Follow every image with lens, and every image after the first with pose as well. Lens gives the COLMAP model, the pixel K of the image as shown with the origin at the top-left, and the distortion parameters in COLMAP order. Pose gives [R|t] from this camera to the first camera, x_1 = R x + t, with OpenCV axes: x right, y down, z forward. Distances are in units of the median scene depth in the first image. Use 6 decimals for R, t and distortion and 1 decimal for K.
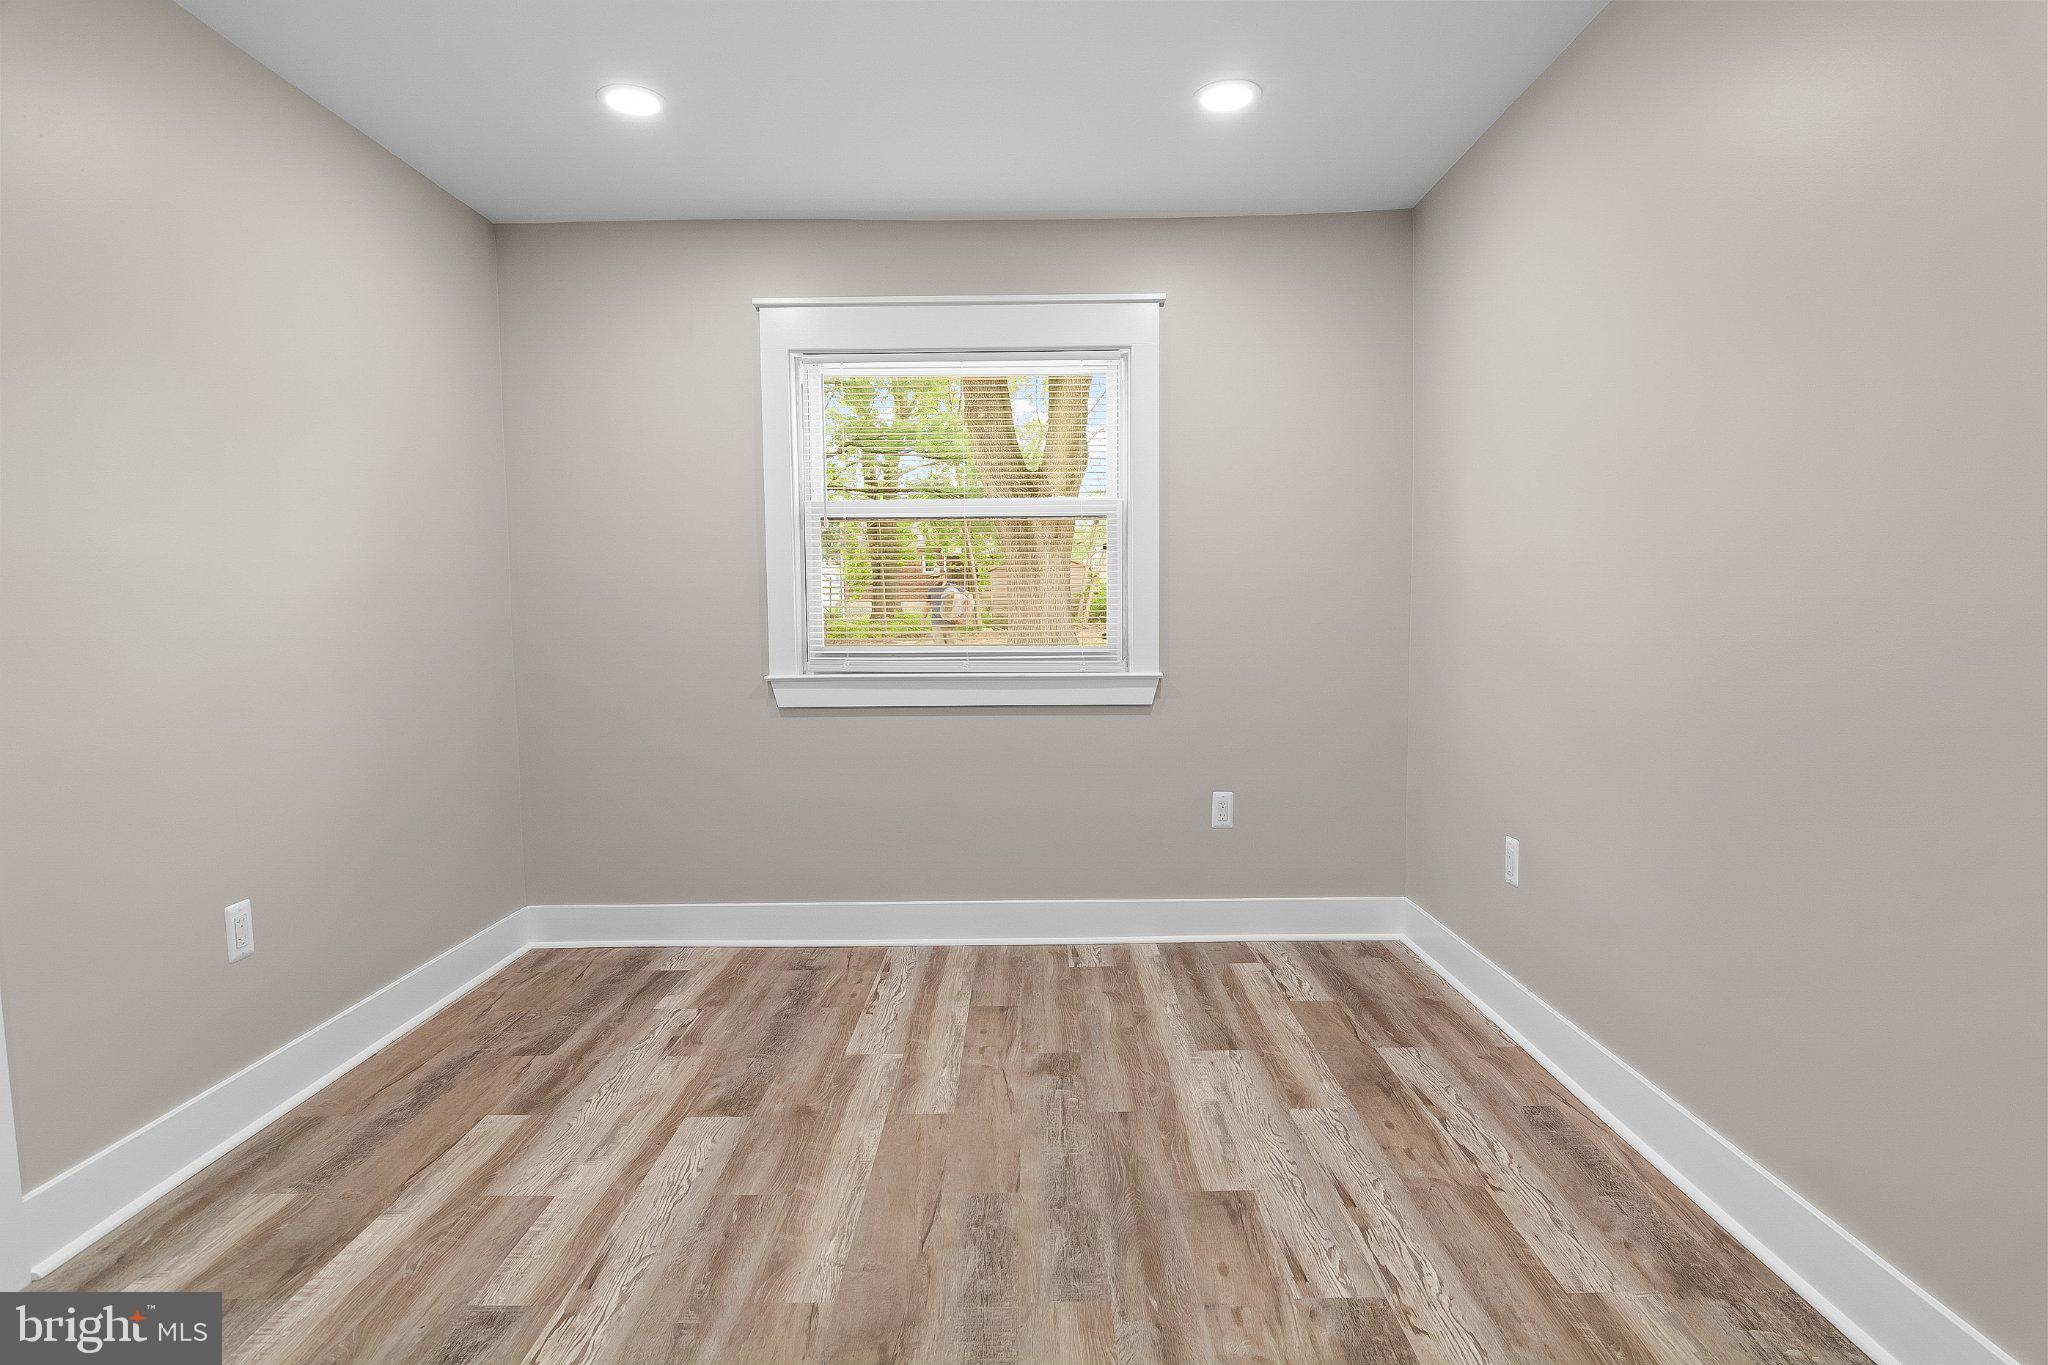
lens RADIAL K [[982.8, 0, 1024.0], [0, 982.8, 682.5], [0, 0, 1]] dist [-0.001485, -0.007706]
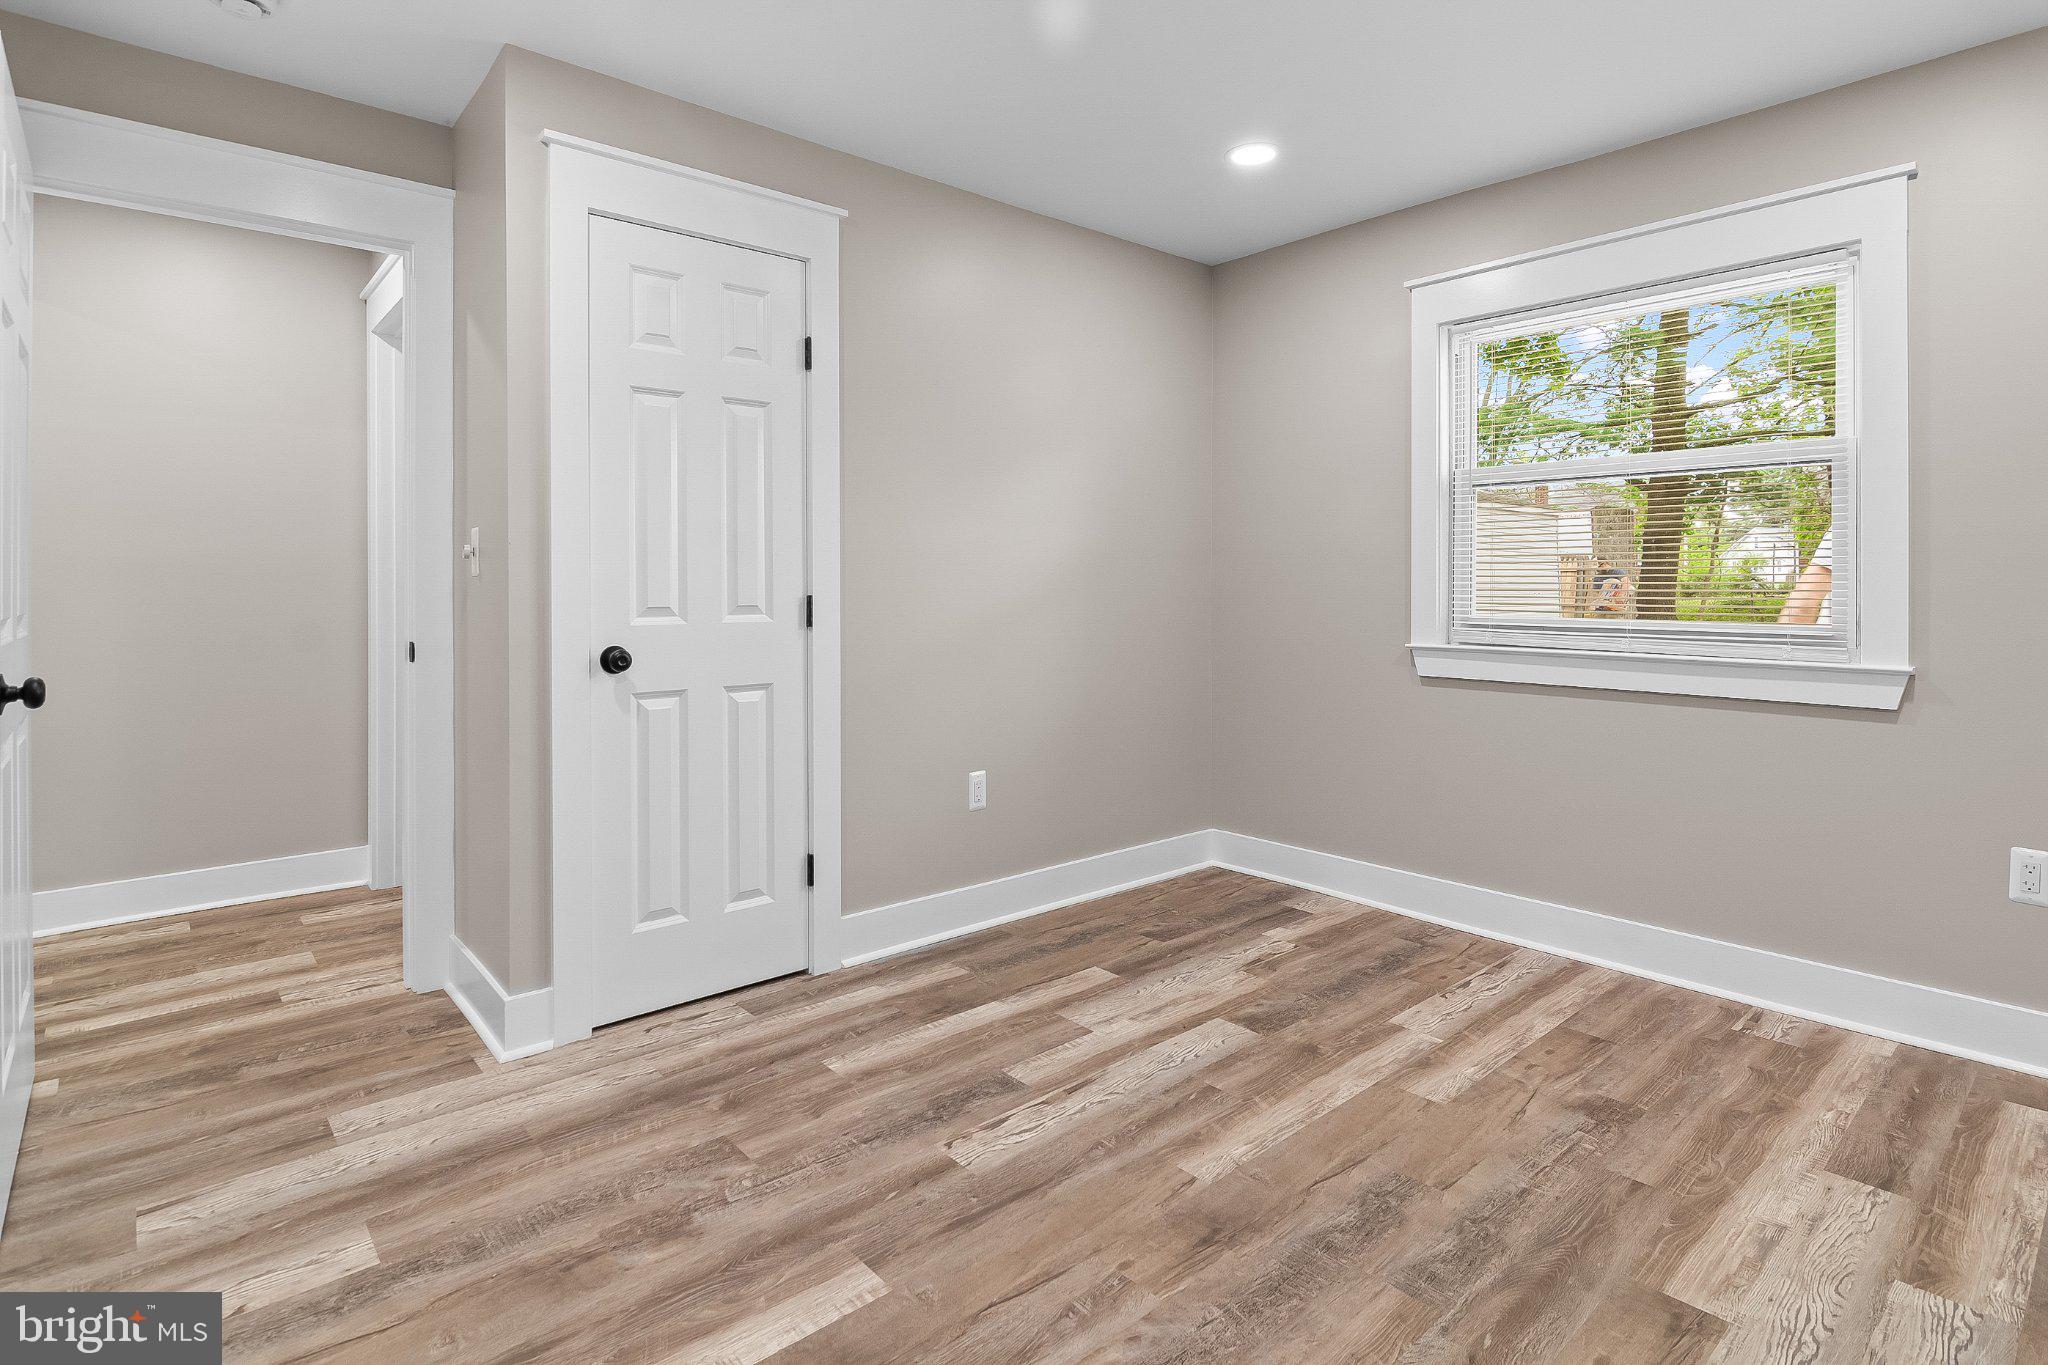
lens RADIAL K [[1029.1, 0, 1038.2], [0, 1029.1, 580.7], [0, 0, 1]] dist [-0.005420, -0.002758]
pose [[0.661541, 0.006004, -0.749885, 0.393108], [-0.062150, 0.996967, -0.046846, 0.002964], [0.747329, 0.077596, 0.659907, 0.010138]]
